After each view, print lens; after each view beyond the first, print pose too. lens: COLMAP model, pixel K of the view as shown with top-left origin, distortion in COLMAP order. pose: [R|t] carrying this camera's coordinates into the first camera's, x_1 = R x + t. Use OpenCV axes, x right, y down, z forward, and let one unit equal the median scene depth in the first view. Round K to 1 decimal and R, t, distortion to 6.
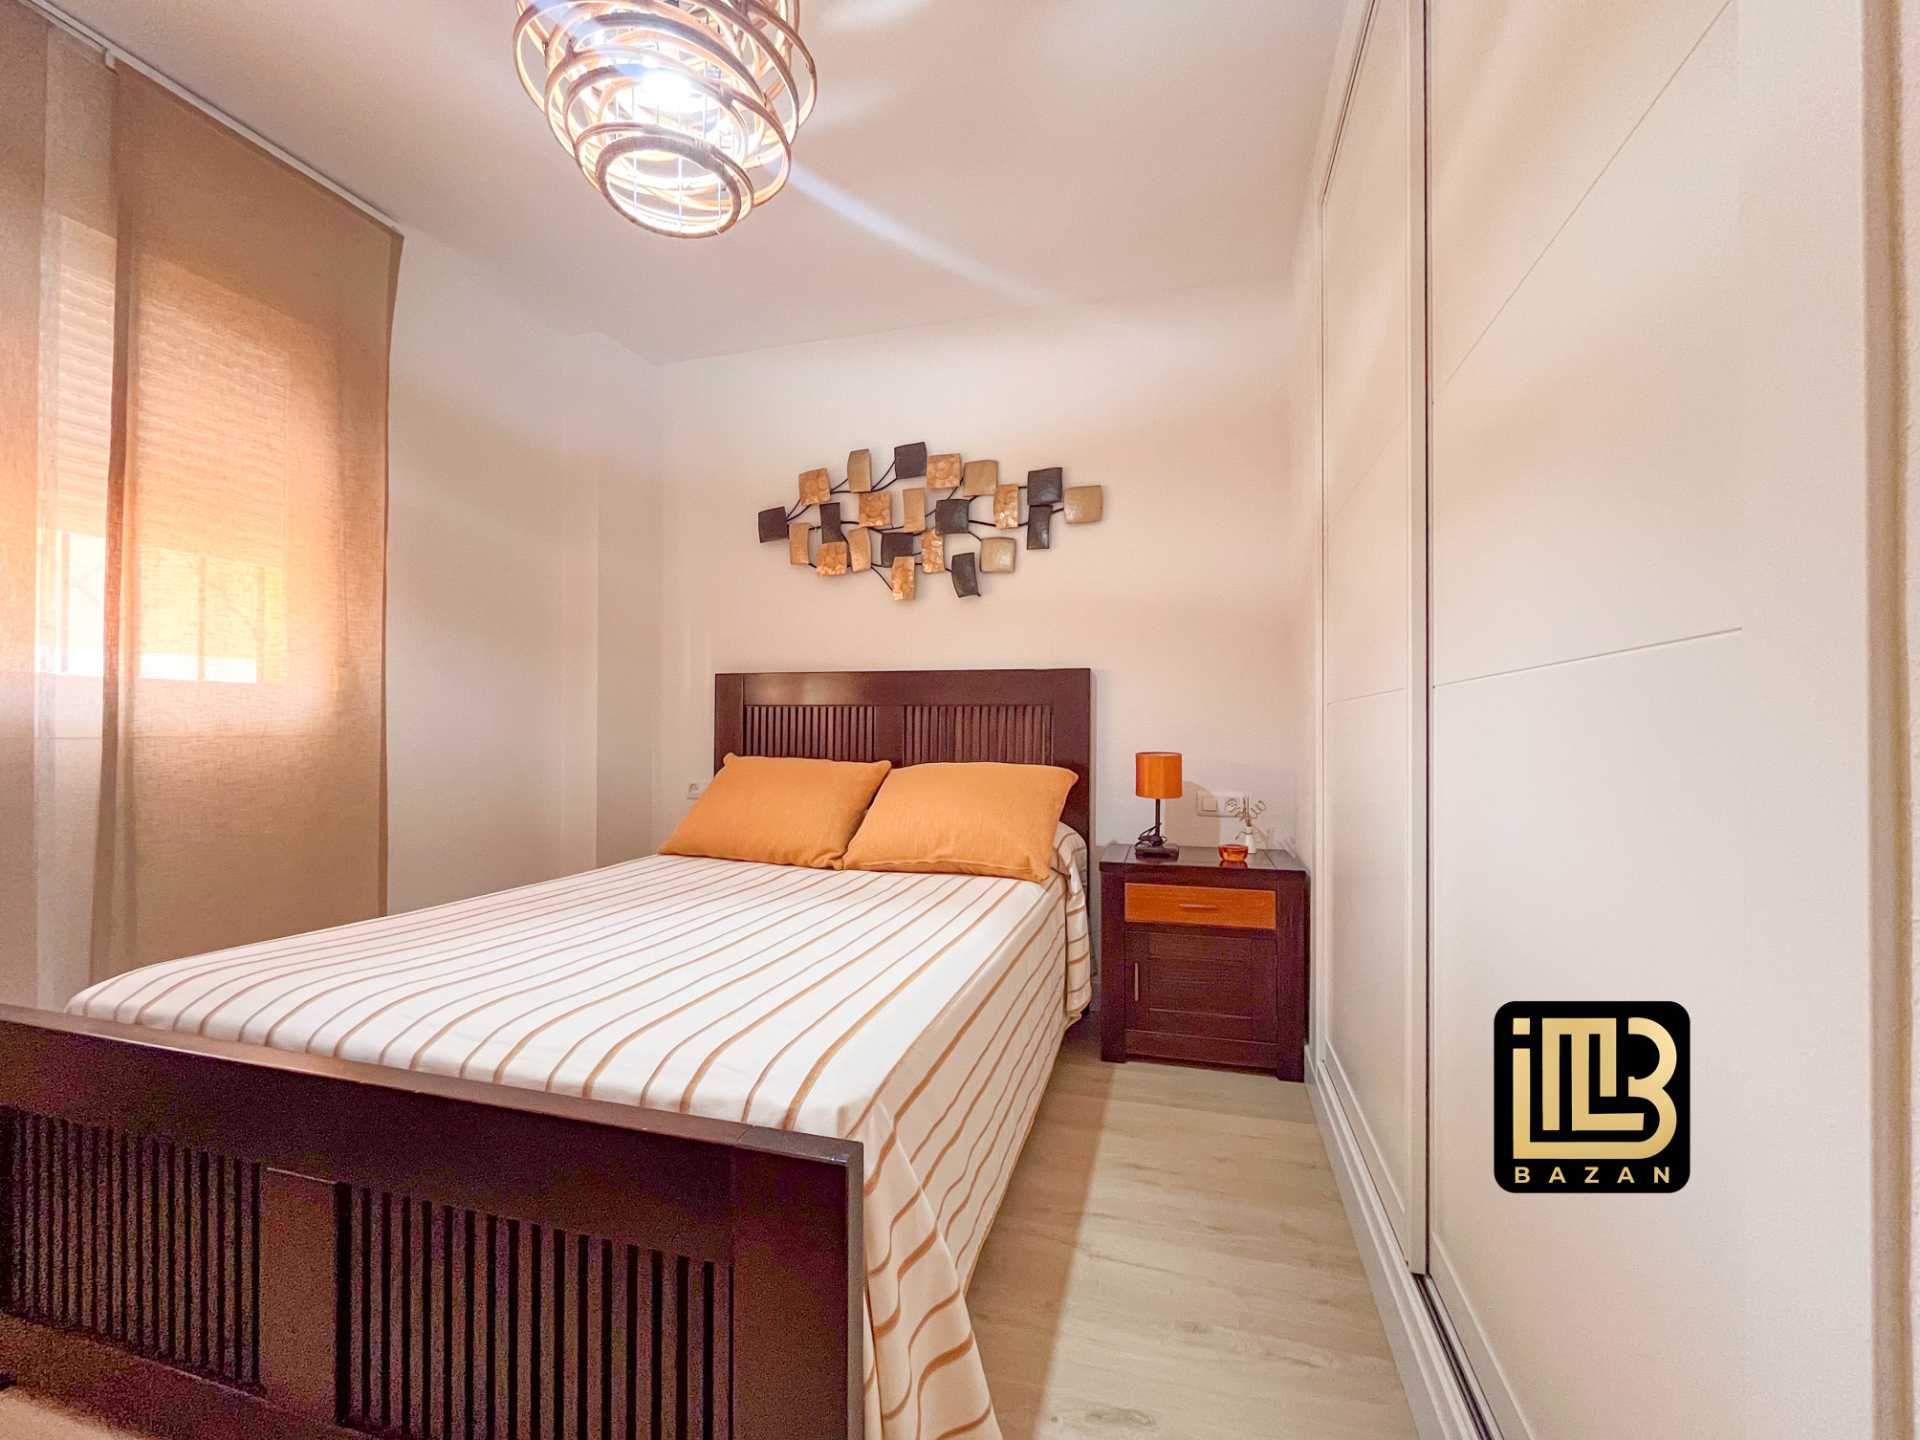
lens RADIAL K [[782.3, 0, 961.2], [0, 782.3, 723.5], [0, 0, 1]] dist [-0.001704, -0.000018]
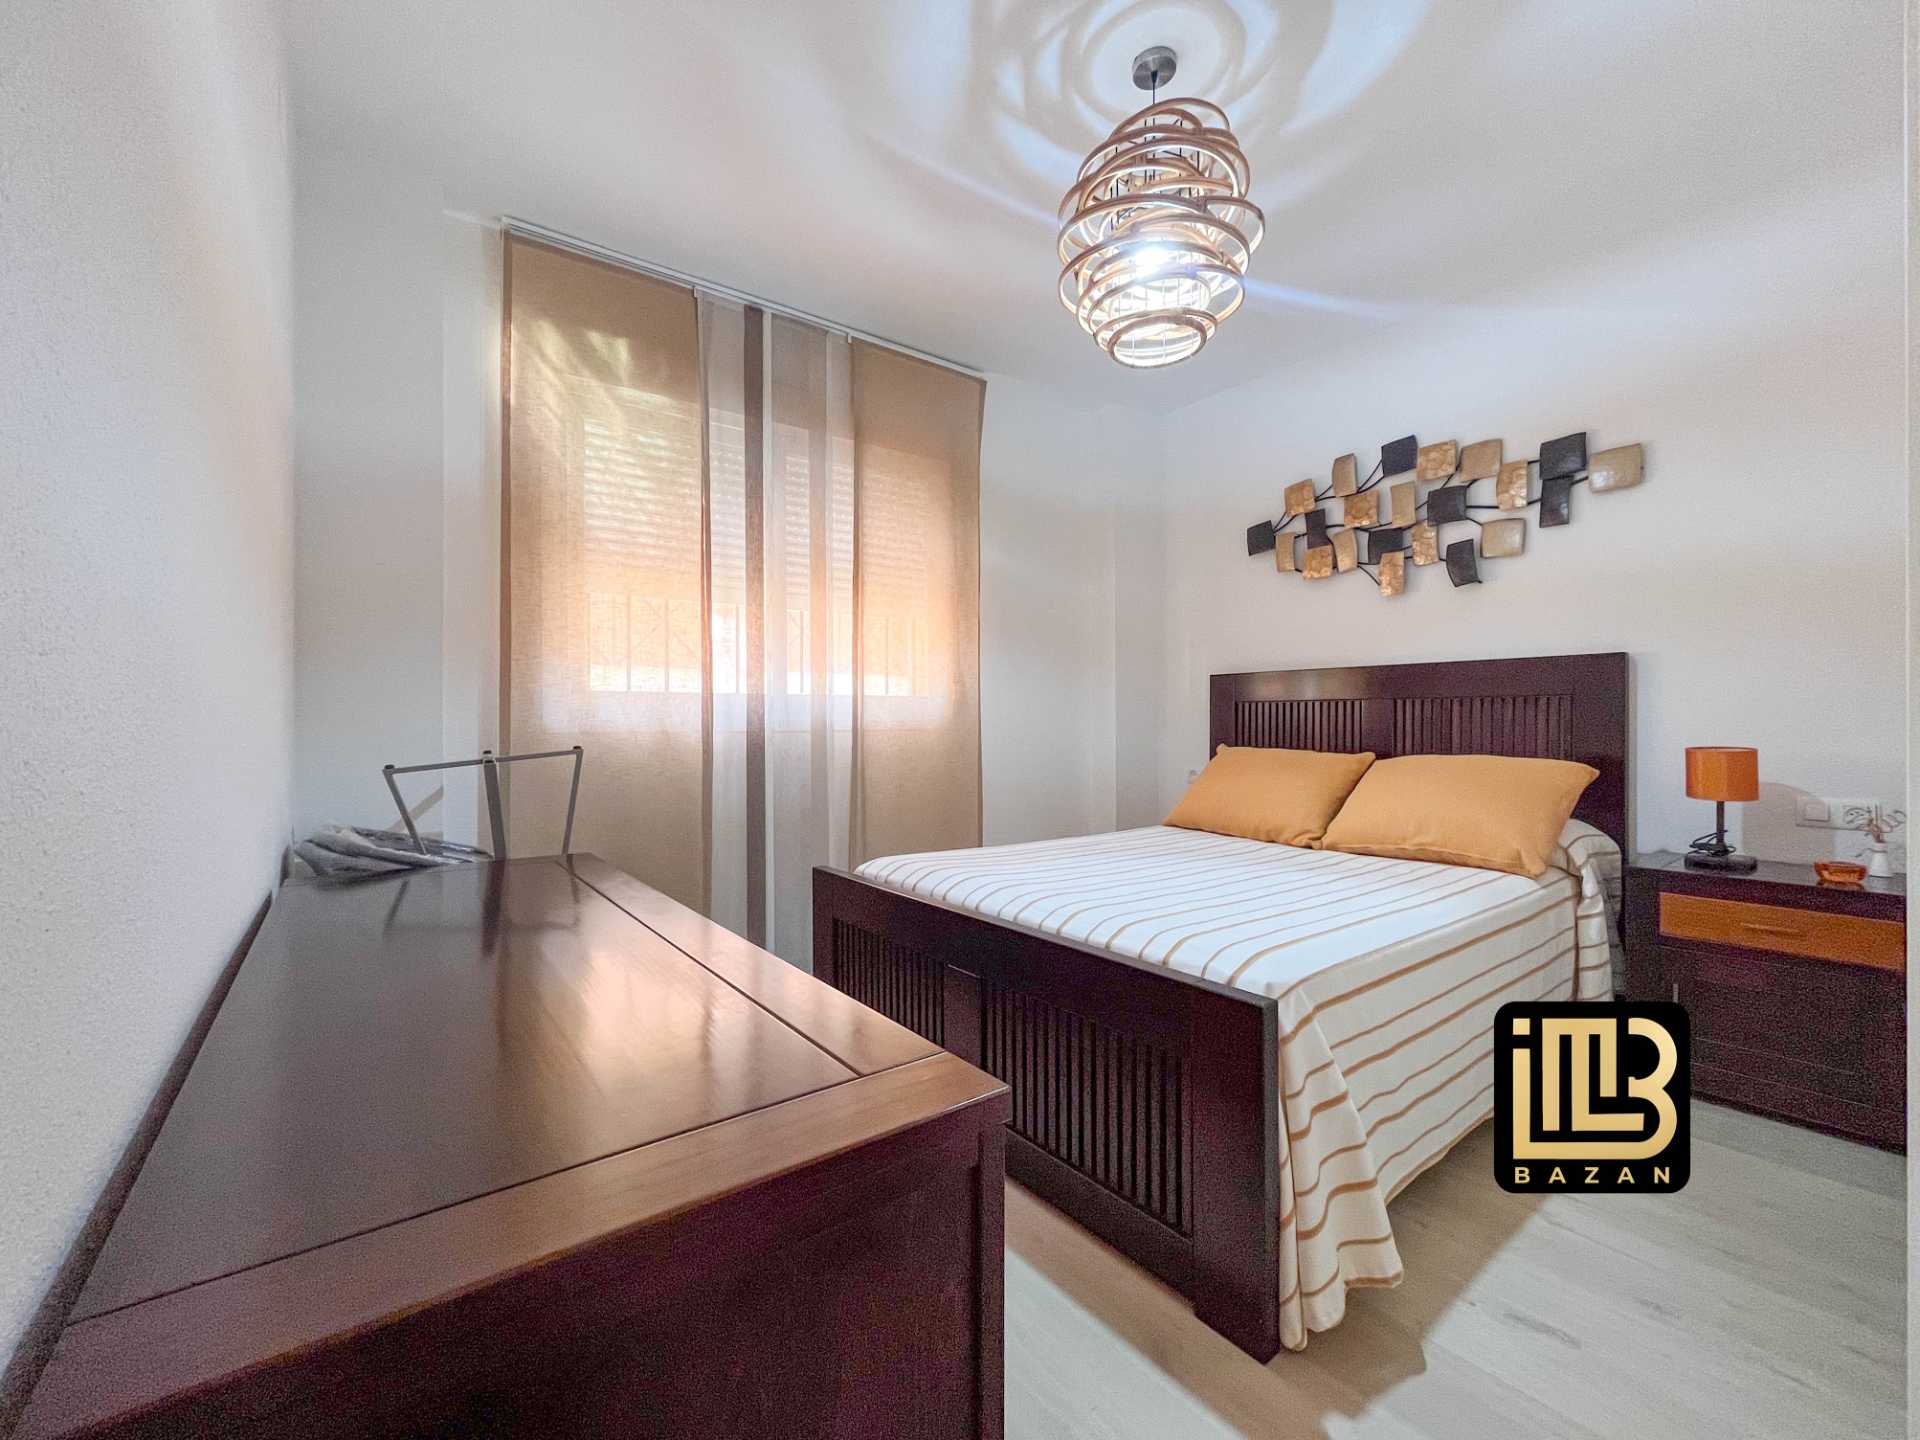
lens RADIAL K [[782.3, 0, 961.2], [0, 782.3, 723.5], [0, 0, 1]] dist [-0.001704, -0.000018]
pose [[0.805596, -0.006185, -0.592433, 0.085241], [0.011008, 0.999929, 0.004529, -0.001775], [0.592363, -0.010170, 0.805607, -0.171537]]
